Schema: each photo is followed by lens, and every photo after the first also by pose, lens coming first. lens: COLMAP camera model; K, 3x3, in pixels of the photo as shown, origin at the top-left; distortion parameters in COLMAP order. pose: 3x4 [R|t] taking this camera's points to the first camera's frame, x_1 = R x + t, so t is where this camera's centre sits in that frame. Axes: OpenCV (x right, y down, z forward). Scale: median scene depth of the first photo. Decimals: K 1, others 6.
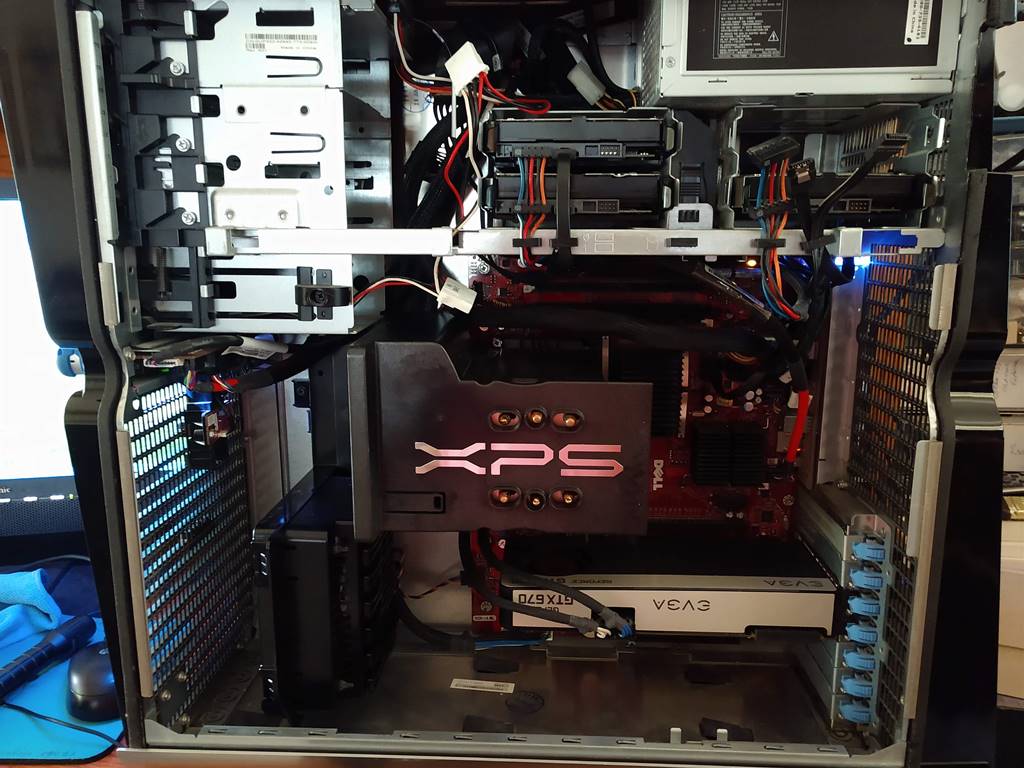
lens RADIAL K [[780.4, 0, 512.0], [0, 780.4, 384.0], [0, 0, 1]] dist [0.014859, 0.008187]
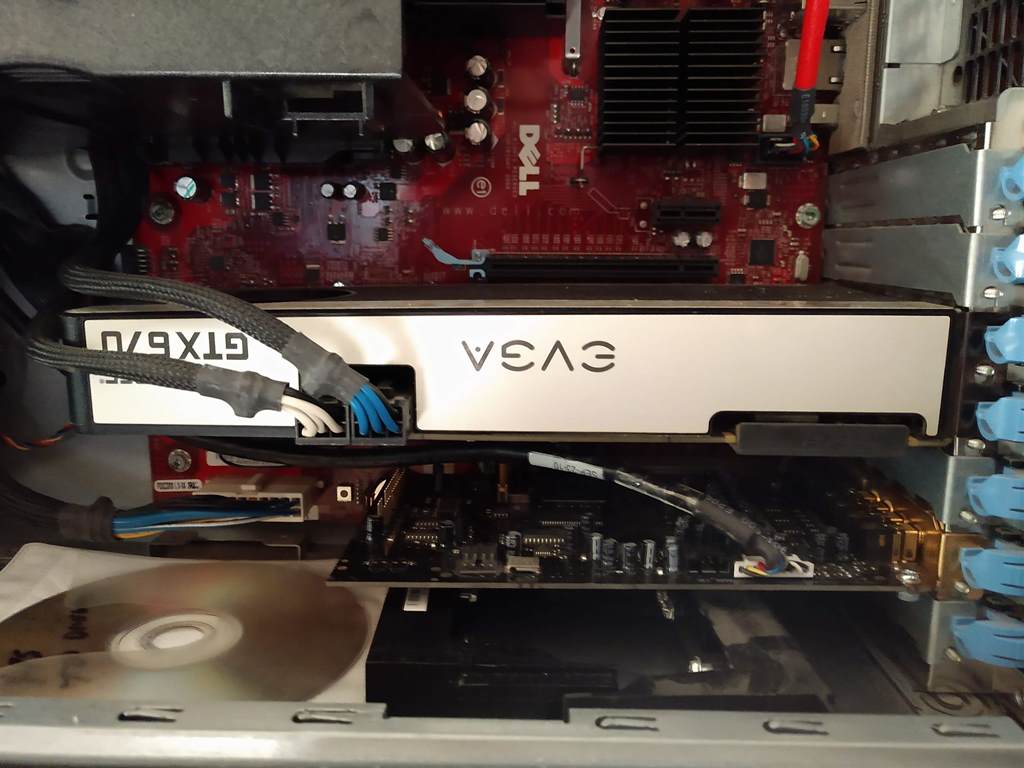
lens RADIAL K [[806.4, 0, 513.4], [0, 806.4, 396.4], [0, 0, 1]] dist [0.006815, 0.007690]
pose [[0.999484, 0.004571, 0.031781, 0.193533], [-0.004685, 0.999983, 0.003502, 0.301624], [-0.031765, -0.003649, 0.999489, 0.622169]]
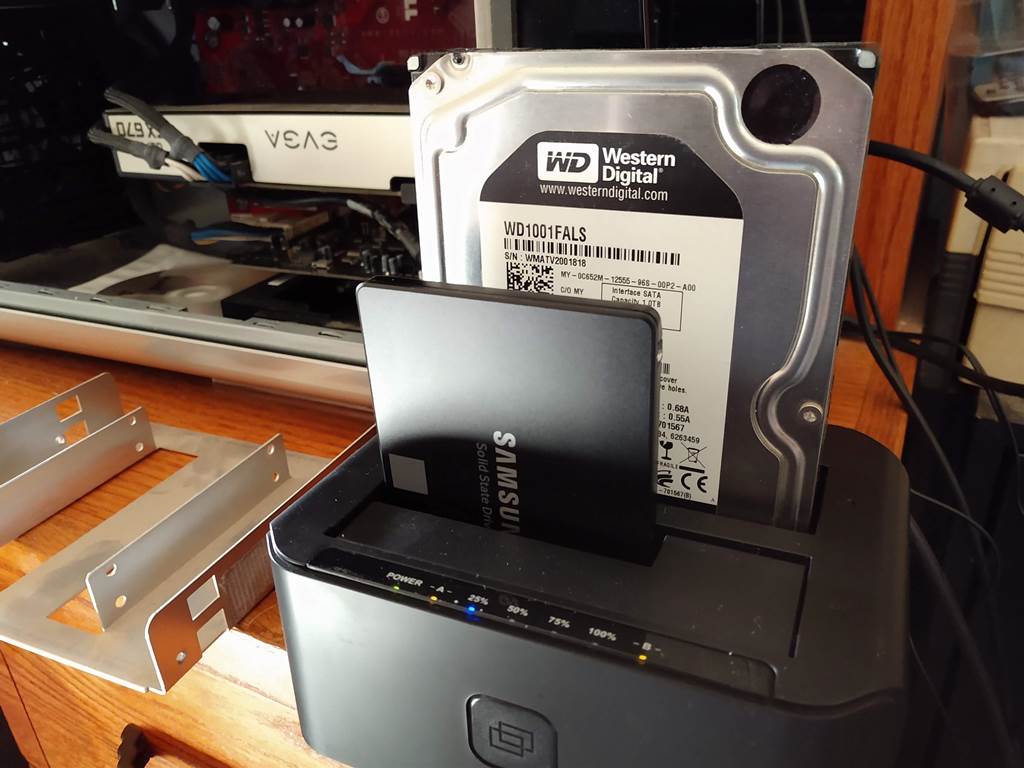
lens RADIAL K [[780.4, 0, 512.0], [0, 780.4, 384.0], [0, 0, 1]] dist [0.014859, 0.008187]
pose [[0.933111, 0.127541, -0.336210, 0.624147], [-0.035227, 0.962911, 0.267510, 0.298875], [0.357859, -0.237773, 0.902996, 0.433852]]
